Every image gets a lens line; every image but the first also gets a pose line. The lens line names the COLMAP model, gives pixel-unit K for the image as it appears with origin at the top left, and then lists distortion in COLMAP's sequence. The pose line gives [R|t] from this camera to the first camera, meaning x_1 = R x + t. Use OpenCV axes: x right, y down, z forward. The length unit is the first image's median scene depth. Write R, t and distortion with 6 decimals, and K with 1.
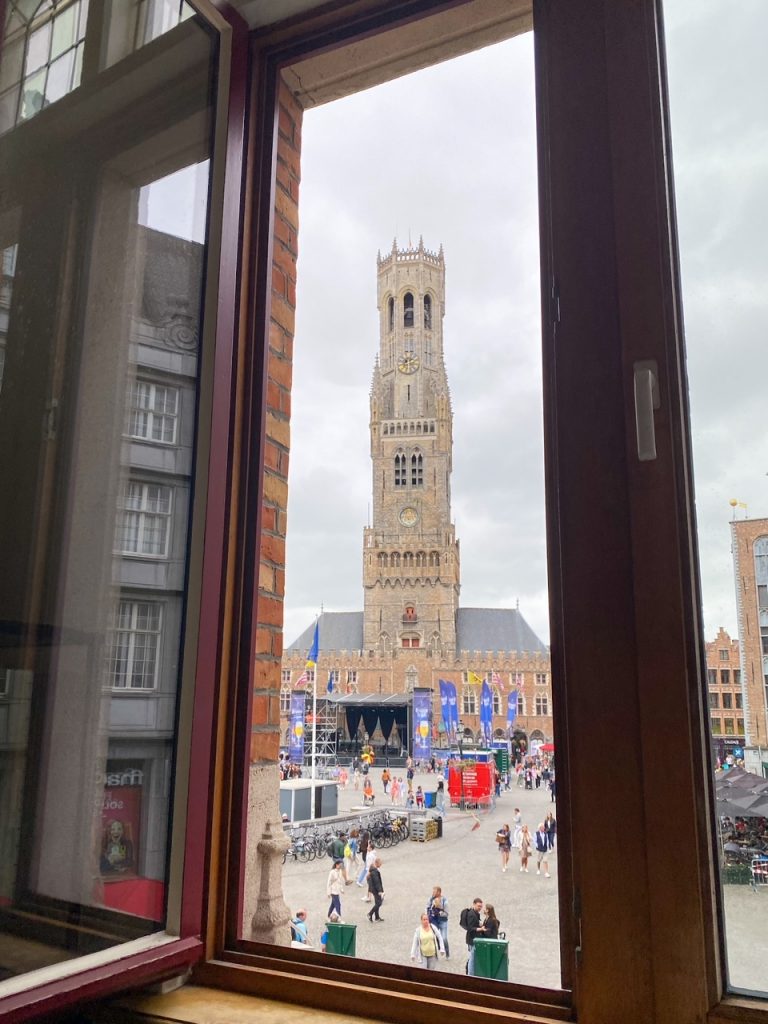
lens RADIAL K [[820.6, 0, 384.0], [0, 820.6, 512.0], [0, 0, 1]] dist [0.413298, -0.000816]
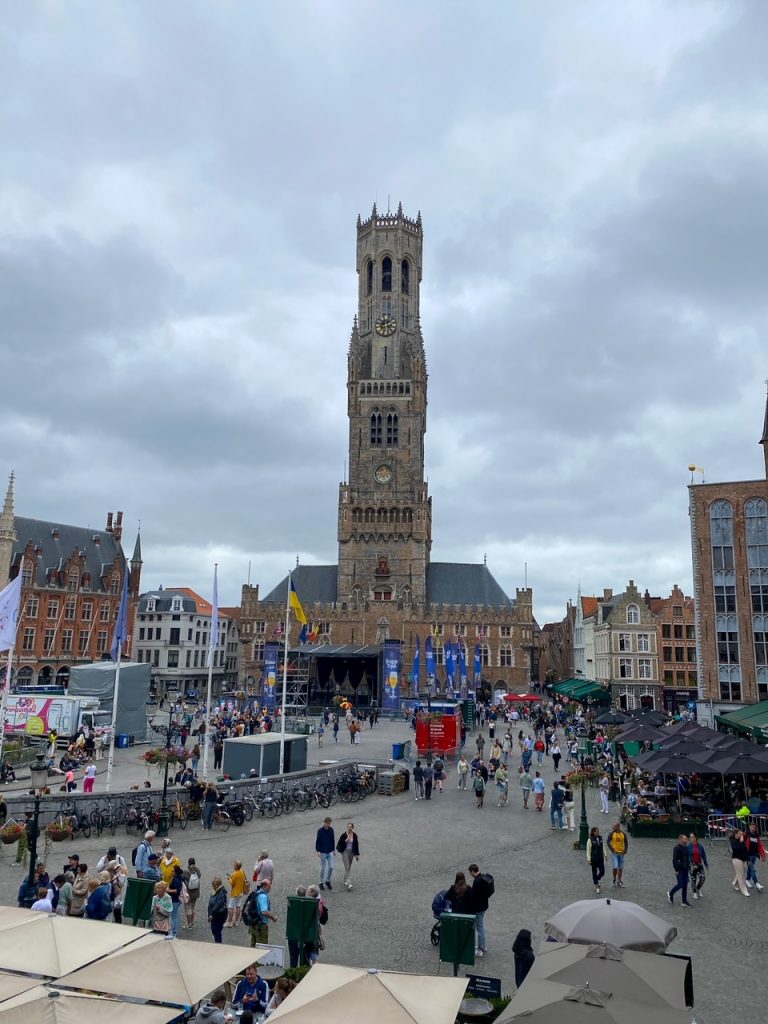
lens RADIAL K [[715.9, 0, 384.0], [0, 715.9, 512.0], [0, 0, 1]] dist [-0.014230, 0.003767]
pose [[0.999296, 0.018452, 0.032655, 0.002734], [-0.020358, 0.998050, 0.059009, 0.000212], [-0.031503, -0.059632, 0.997723, 0.119398]]
